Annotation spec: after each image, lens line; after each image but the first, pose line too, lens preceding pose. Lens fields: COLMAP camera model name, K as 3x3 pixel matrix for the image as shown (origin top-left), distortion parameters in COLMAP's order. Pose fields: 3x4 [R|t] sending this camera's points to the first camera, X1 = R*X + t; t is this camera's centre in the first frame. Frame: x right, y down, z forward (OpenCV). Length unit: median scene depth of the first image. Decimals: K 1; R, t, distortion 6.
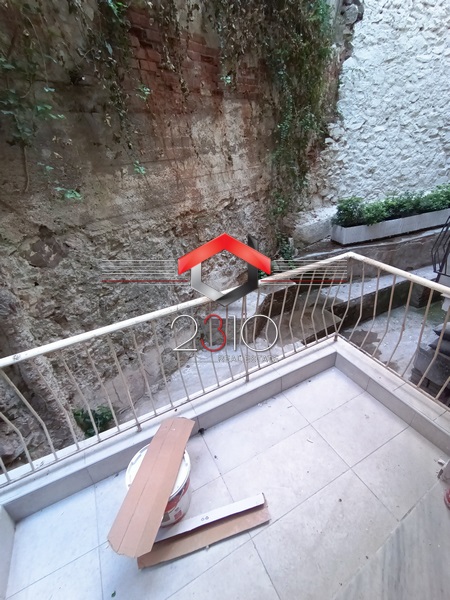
lens RADIAL K [[274.6, 0, 225.6], [0, 274.6, 300.0], [0, 0, 1]] dist [-0.002193, 0.002590]
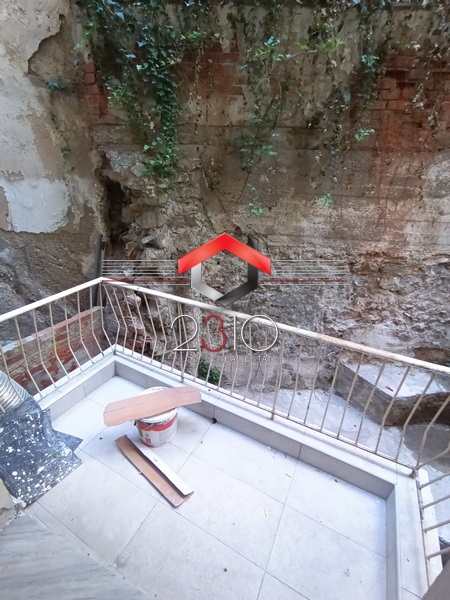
lens RADIAL K [[274.6, 0, 228.5], [0, 274.6, 300.6], [0, 0, 1]] dist [-0.002193, 0.002590]
pose [[0.577706, 0.430063, -0.693759, 0.313712], [-0.466443, 0.871431, 0.151786, -0.099225], [0.669841, 0.235911, 0.704031, 0.060334]]
